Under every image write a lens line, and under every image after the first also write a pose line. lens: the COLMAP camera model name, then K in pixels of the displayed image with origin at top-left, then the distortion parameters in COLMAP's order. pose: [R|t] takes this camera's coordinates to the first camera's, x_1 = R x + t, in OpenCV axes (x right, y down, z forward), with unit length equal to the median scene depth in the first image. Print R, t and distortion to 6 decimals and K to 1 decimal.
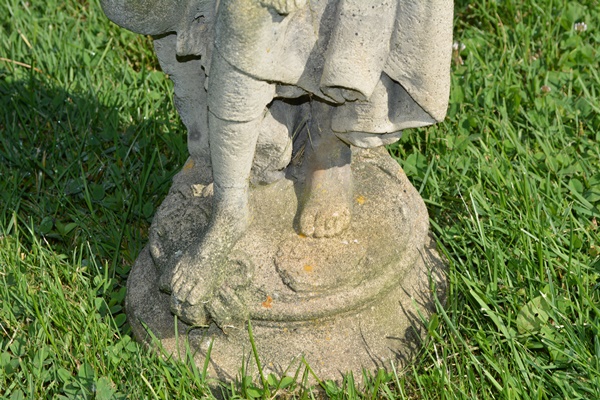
lens RADIAL K [[1332.7, 0, 304.1], [0, 1332.7, 204.9], [0, 0, 1]] dist [0.038246, 0.000000]
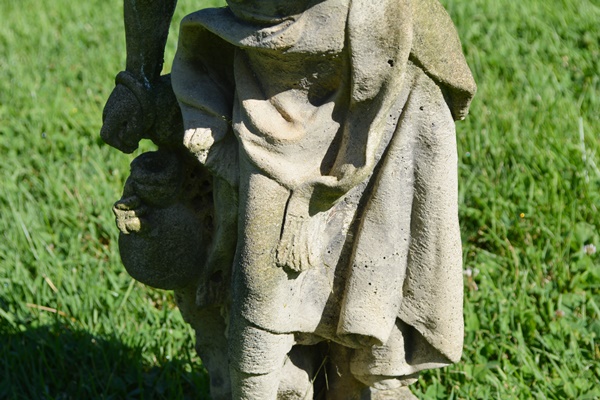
lens RADIAL K [[1332.7, 0, 301.3], [0, 1332.7, 201.9], [0, 0, 1]] dist [0.038246, 0.000000]
pose [[0.998849, -0.045416, -0.015404, 0.003944], [0.042729, 0.988633, -0.144152, -0.034208], [0.021775, 0.143328, 0.989436, -0.026244]]
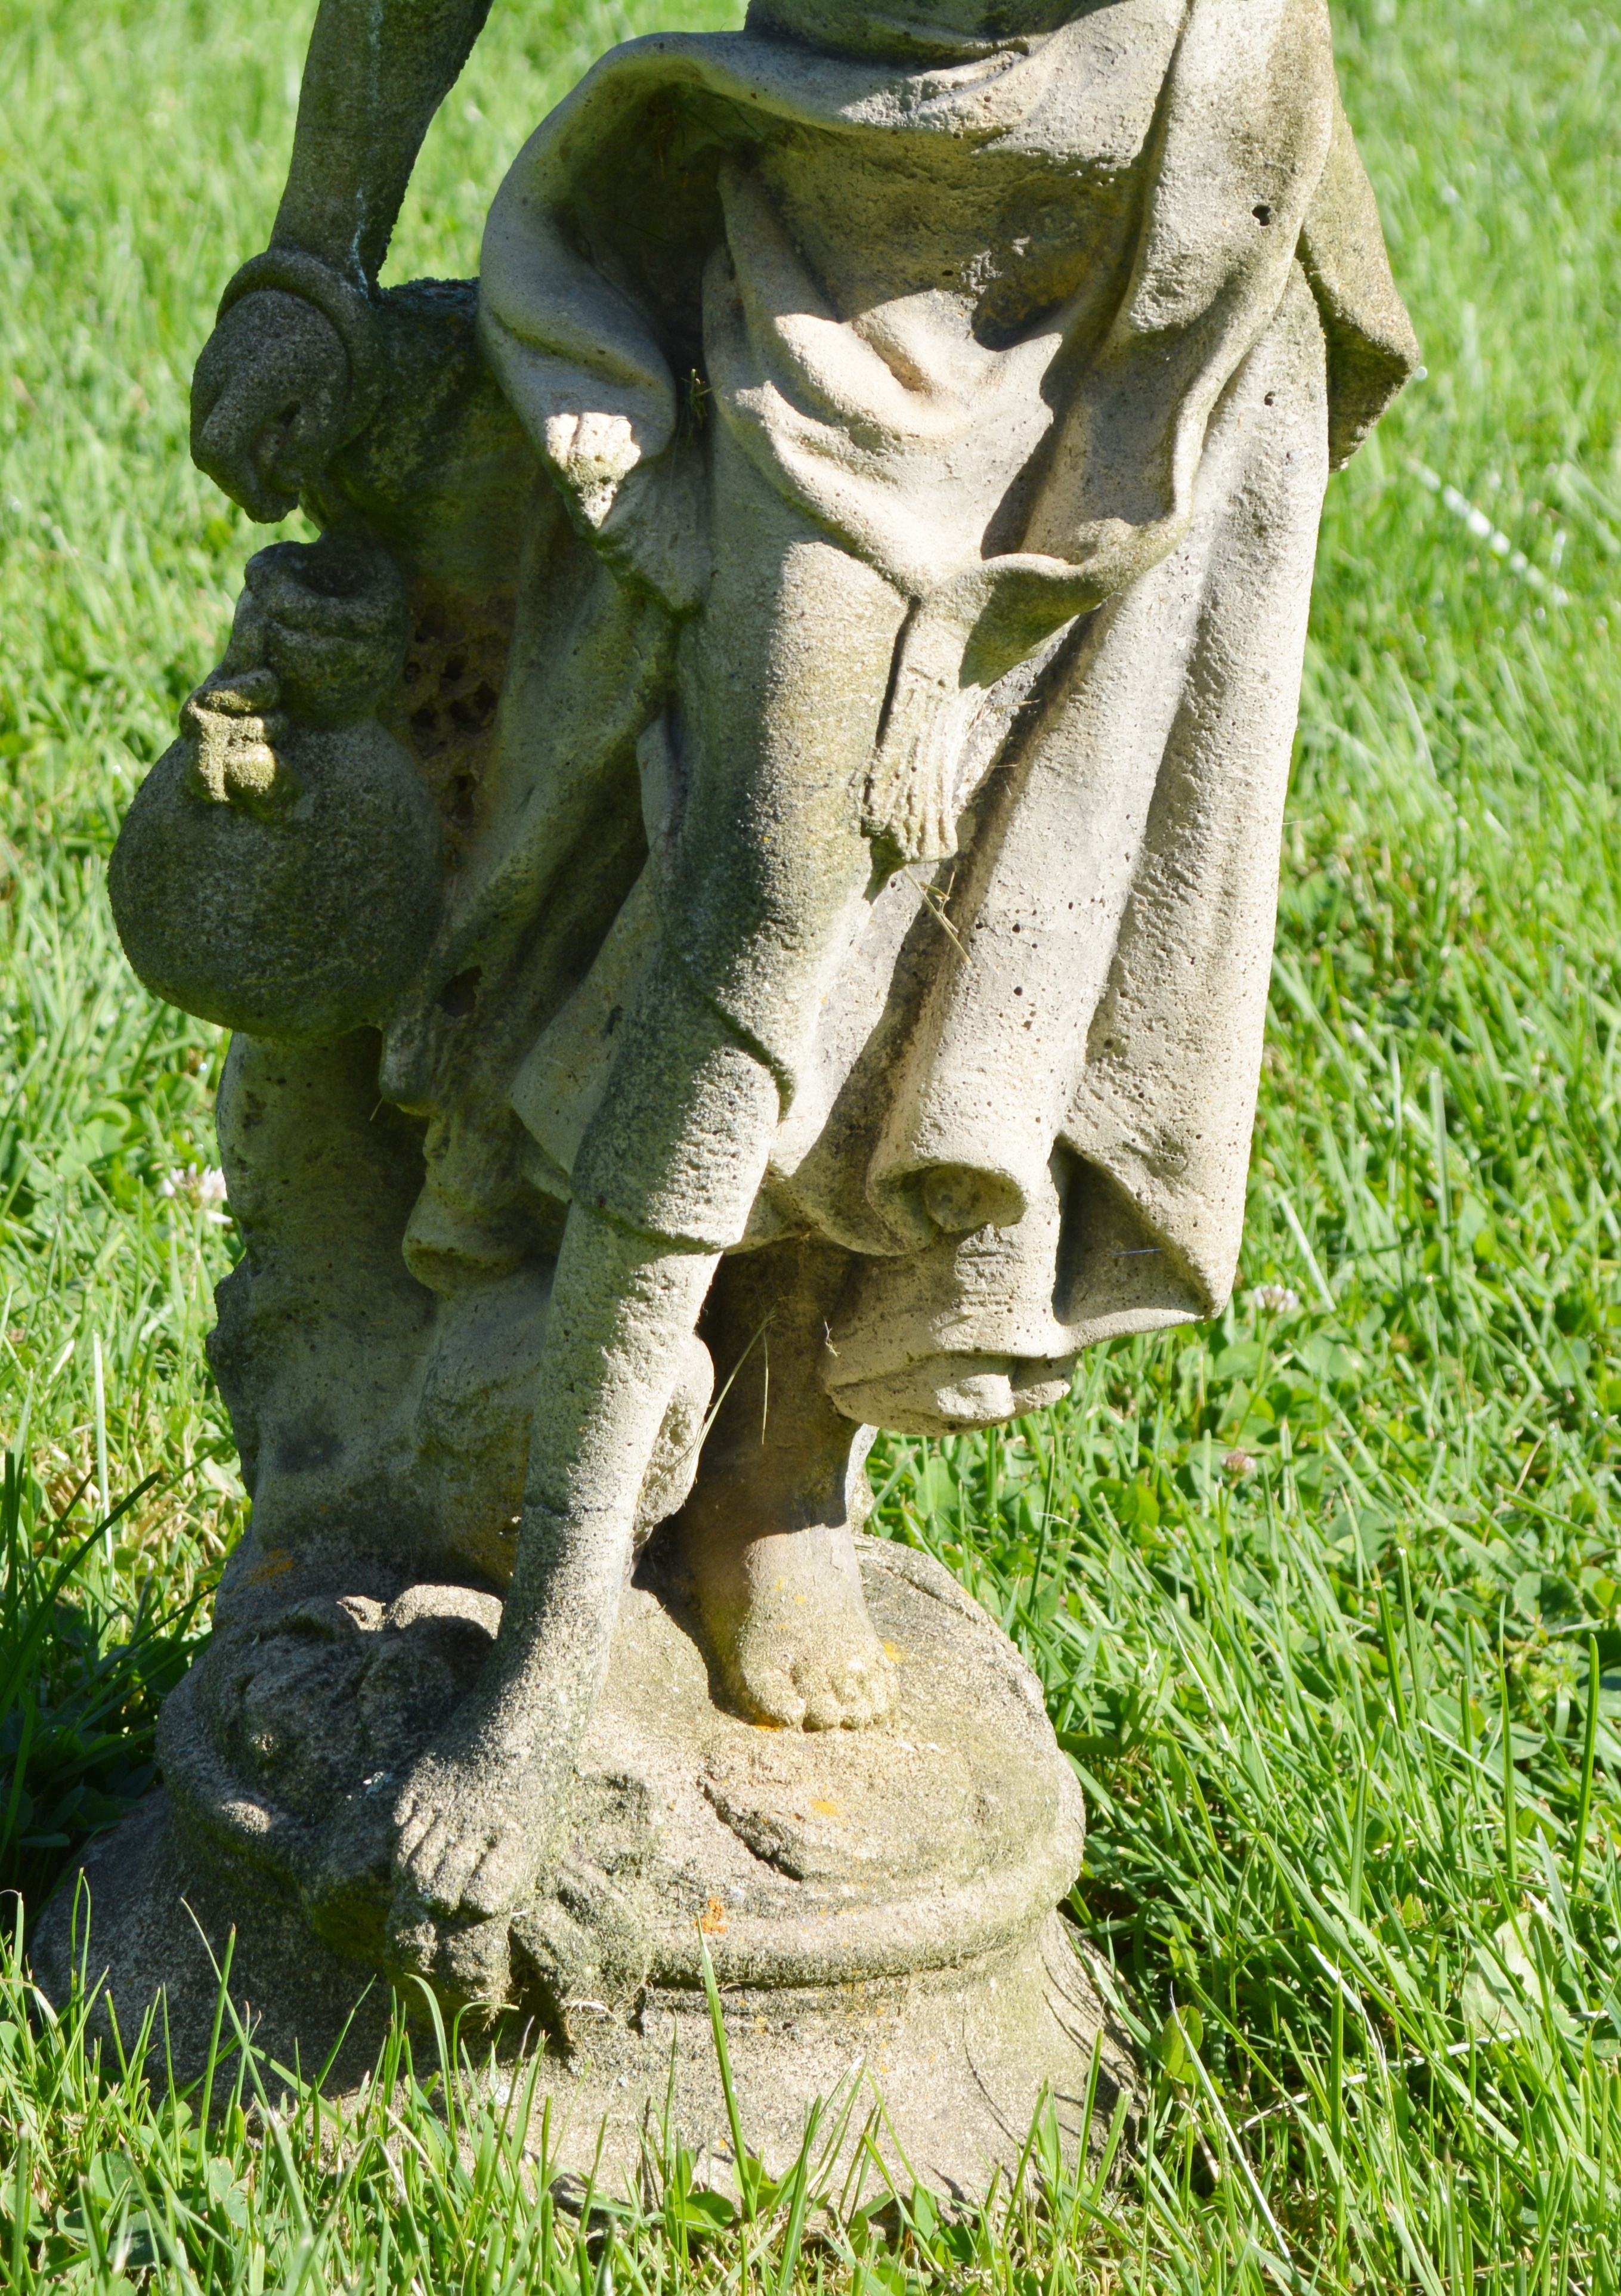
lens RADIAL K [[8546.8, 0, 797.7], [0, 8546.8, 1132.8], [0, 0, 1]] dist [0.171146, 0.000000]
pose [[0.938345, 0.017978, 0.345233, -0.560876], [0.093955, 0.947794, -0.304726, 0.410227], [-0.332689, 0.318375, 0.887669, -0.625416]]
